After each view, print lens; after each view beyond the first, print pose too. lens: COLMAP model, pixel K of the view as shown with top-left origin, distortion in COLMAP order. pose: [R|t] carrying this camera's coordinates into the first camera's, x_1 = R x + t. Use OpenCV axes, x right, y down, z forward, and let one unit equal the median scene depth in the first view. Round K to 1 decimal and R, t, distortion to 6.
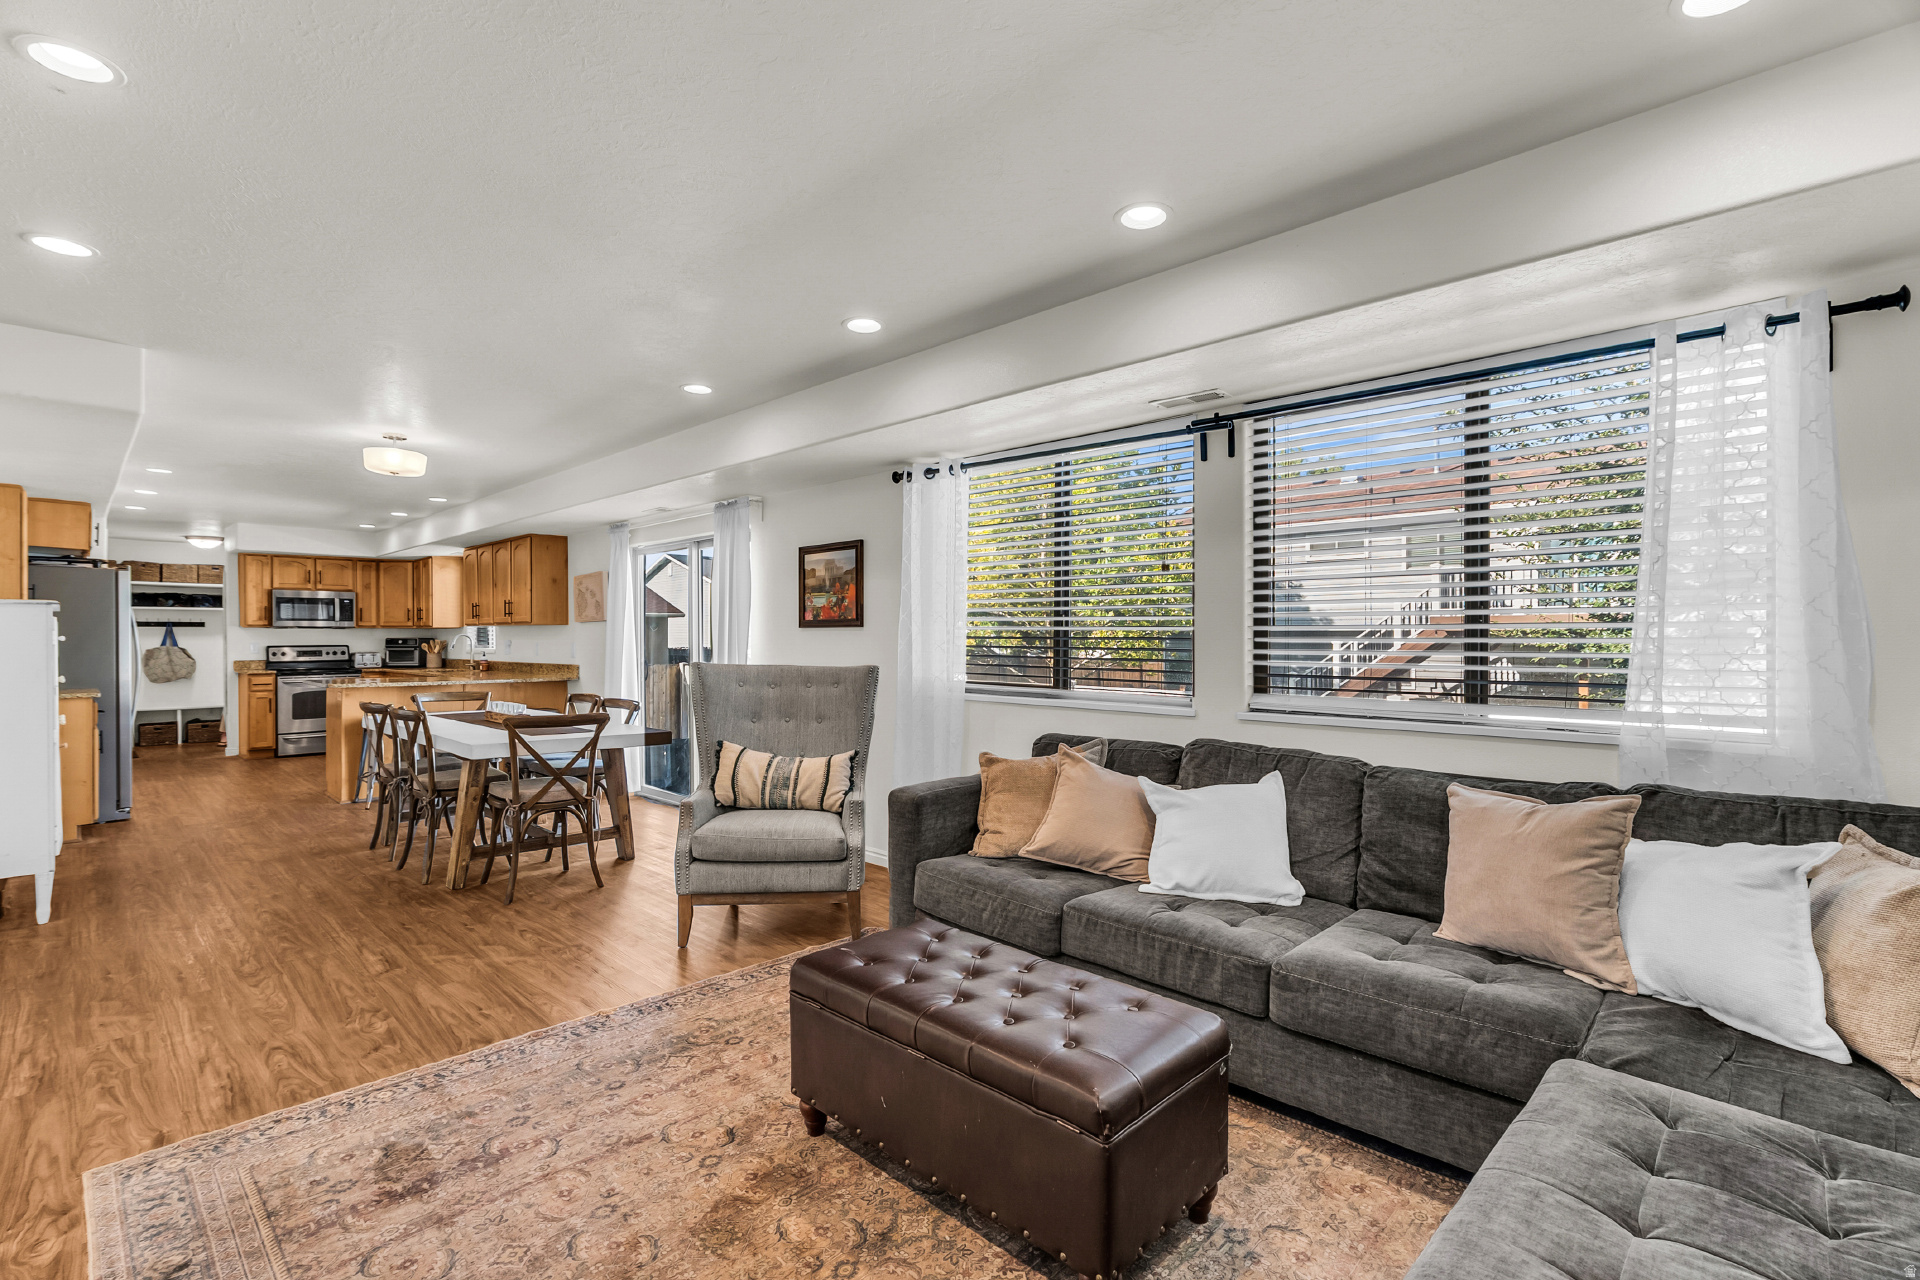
lens RADIAL K [[871.0, 0, 960.8], [0, 871.0, 648.0], [0, 0, 1]] dist [-0.010366, -0.001239]
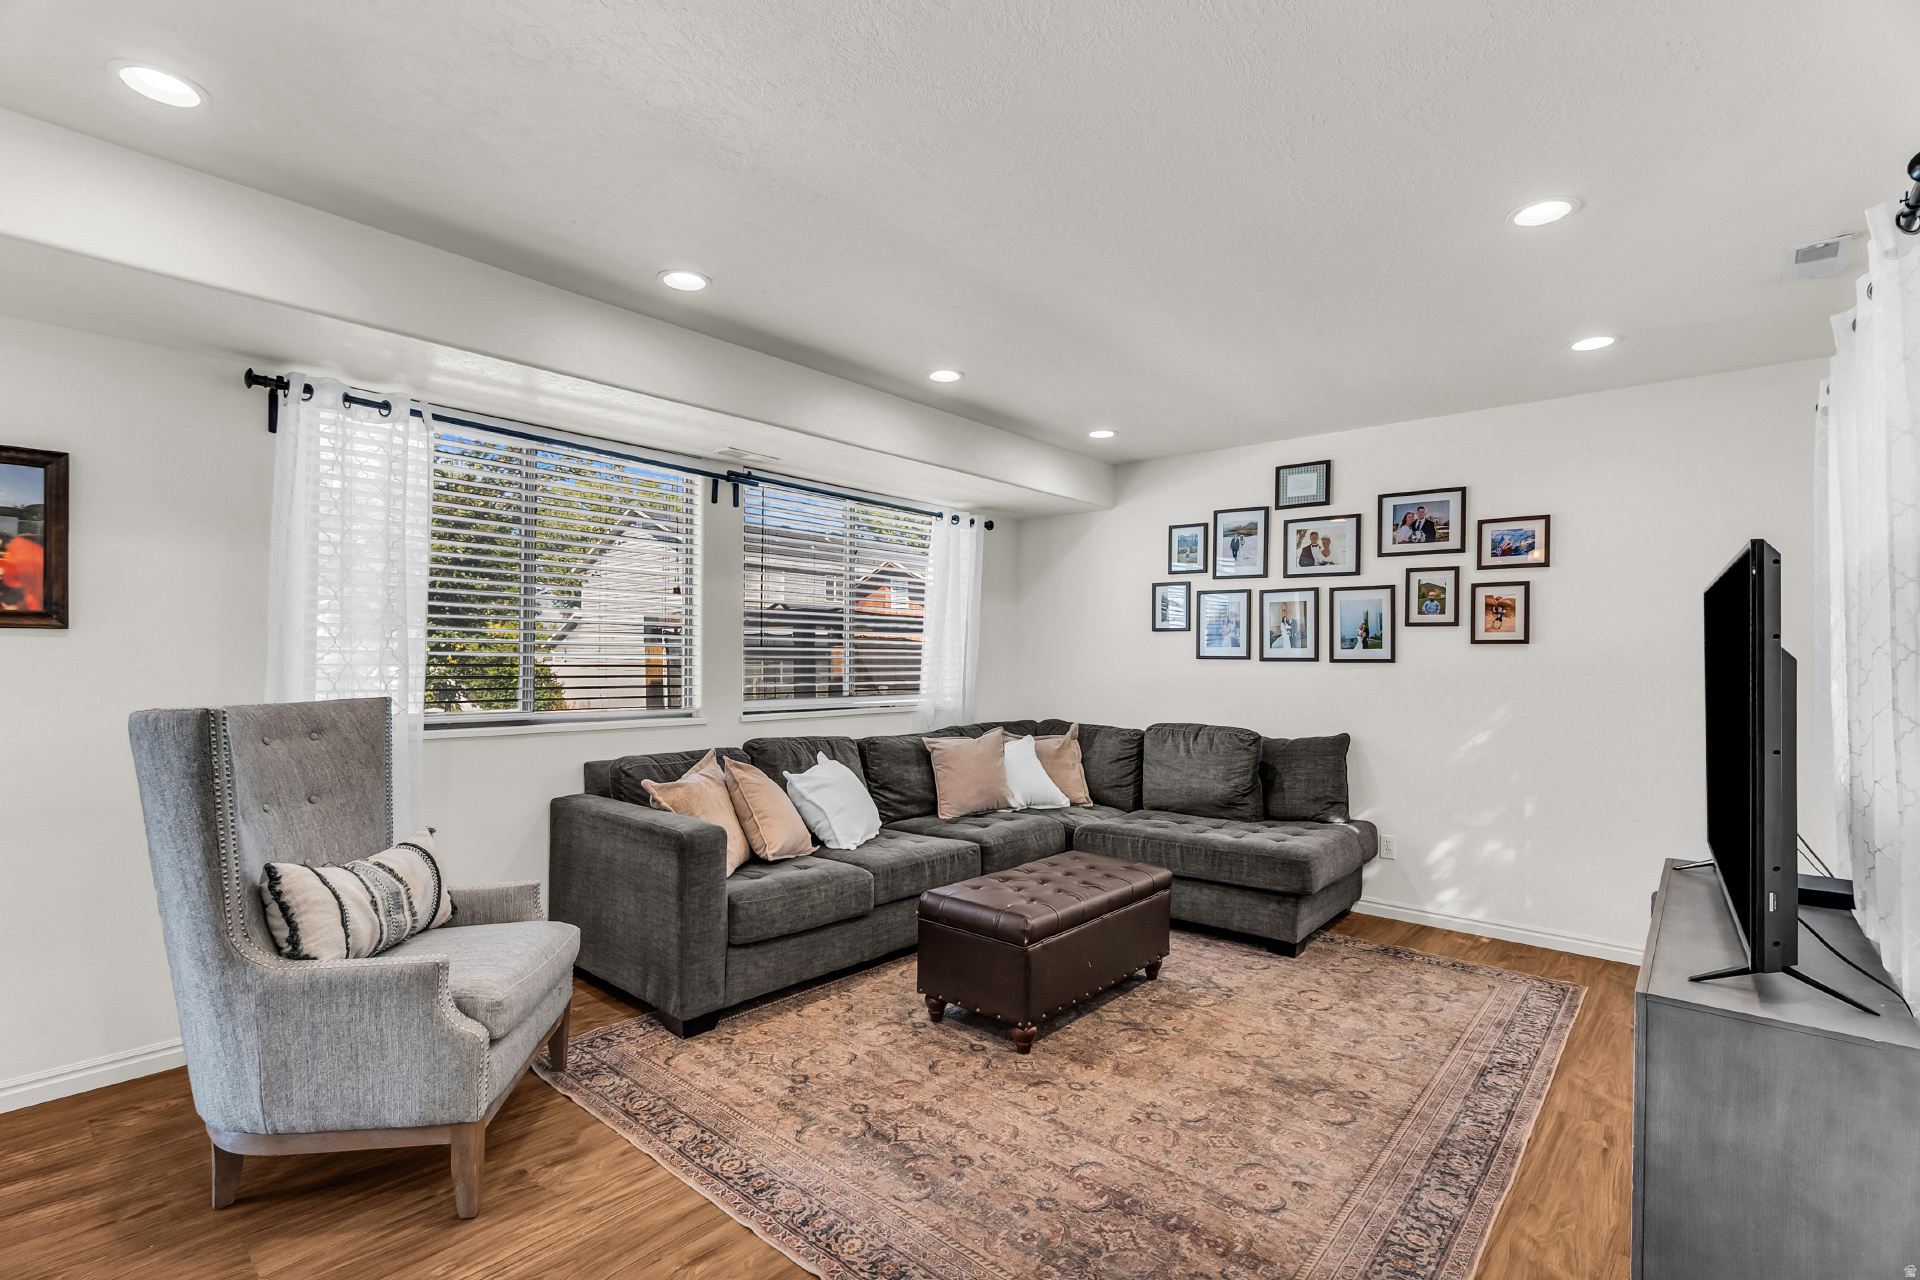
lens RADIAL K [[871.0, 0, 963.5], [0, 871.0, 641.2], [0, 0, 1]] dist [-0.010366, -0.001239]
pose [[-0.049304, 0.013892, 0.998687, -0.336214], [-0.000233, 0.999903, -0.013920, -0.005011], [-0.998784, -0.000919, -0.049296, 0.269976]]
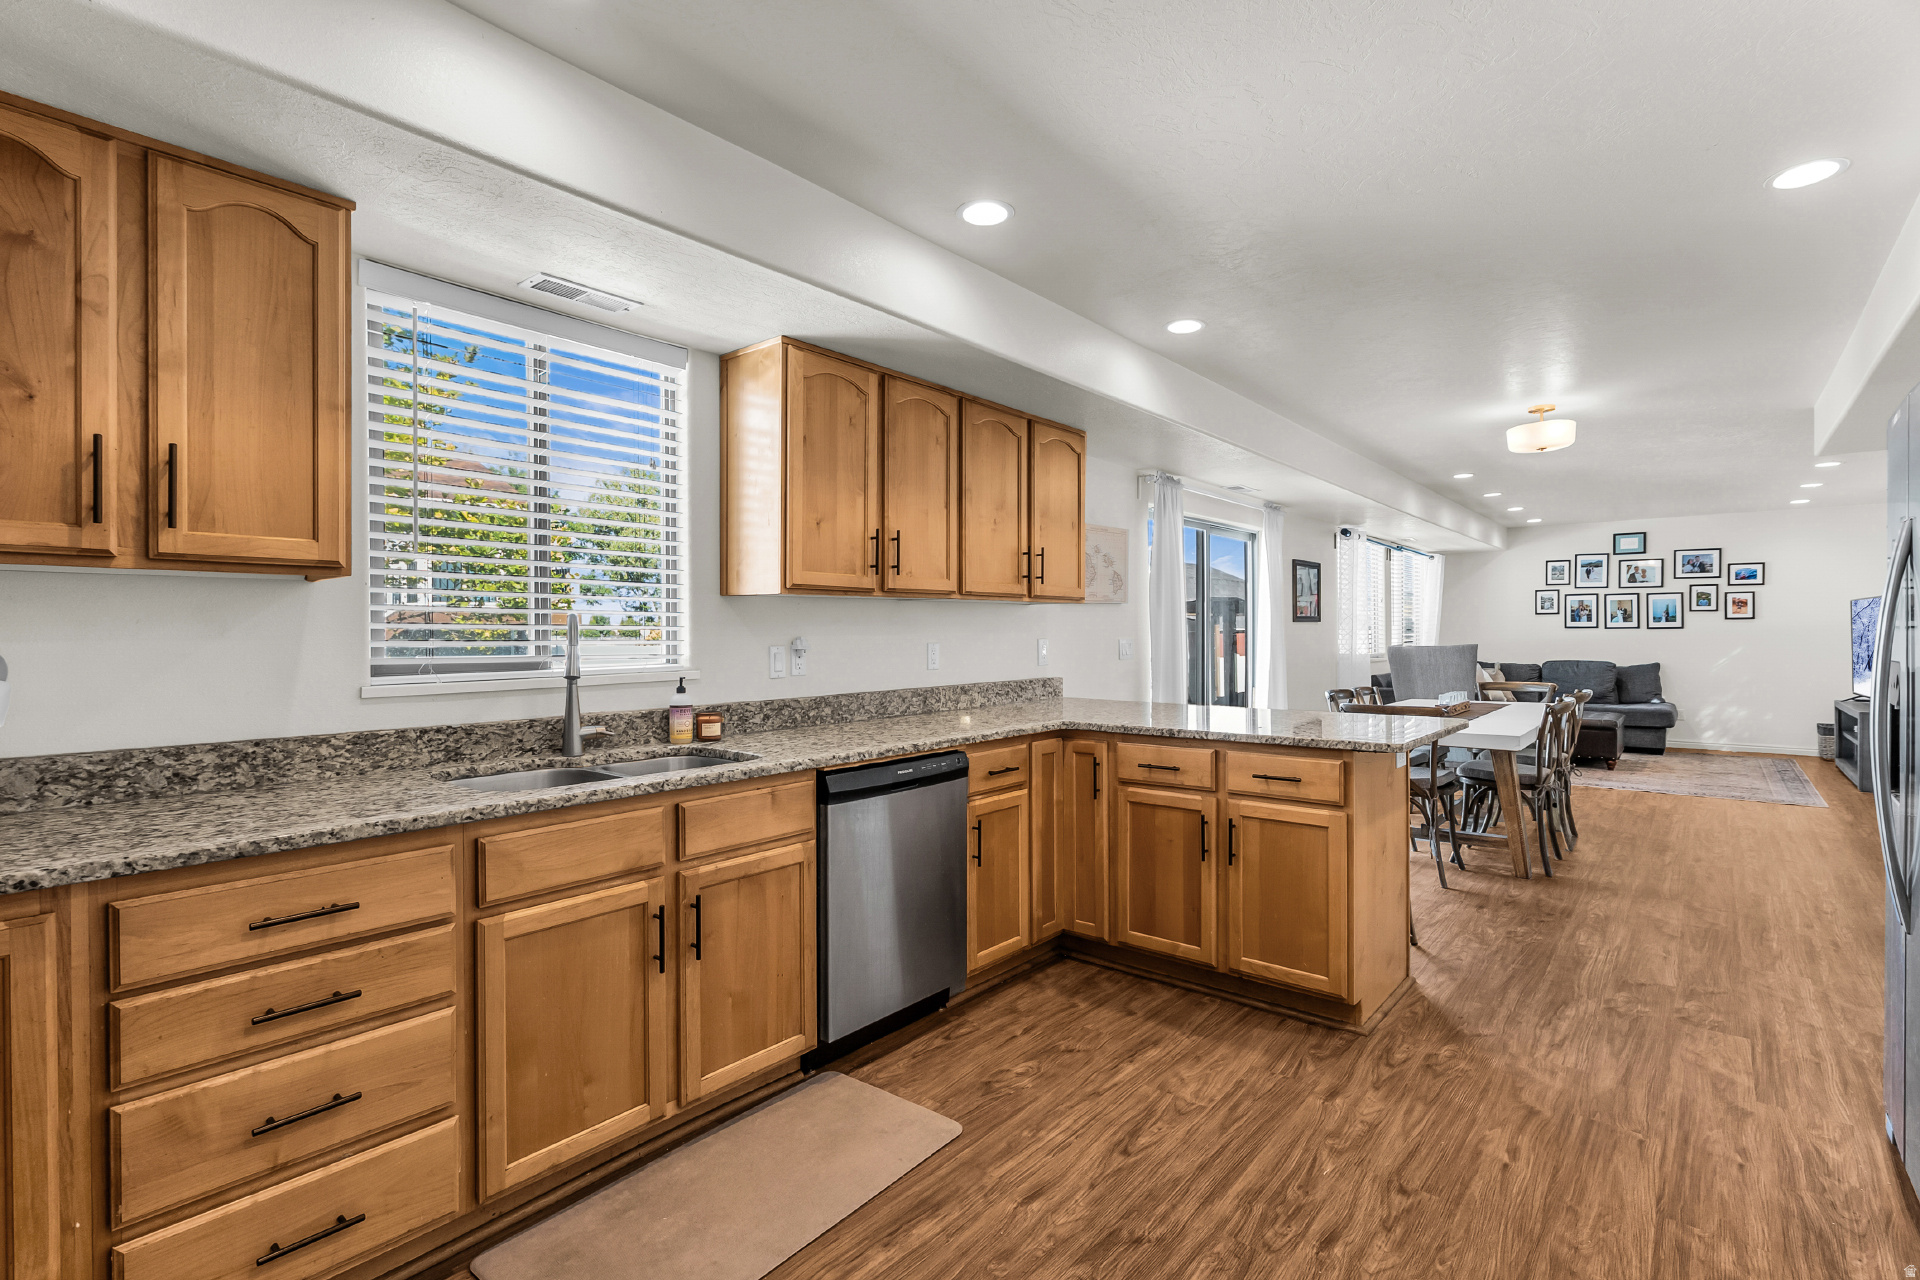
lens RADIAL K [[871.0, 0, 972.2], [0, 871.0, 644.4], [0, 0, 1]] dist [-0.010366, -0.001239]
pose [[-0.059252, -0.014053, 0.998144, -0.852313], [0.016029, 0.999759, 0.015028, -0.009735], [-0.998114, 0.016890, -0.059012, 0.920810]]
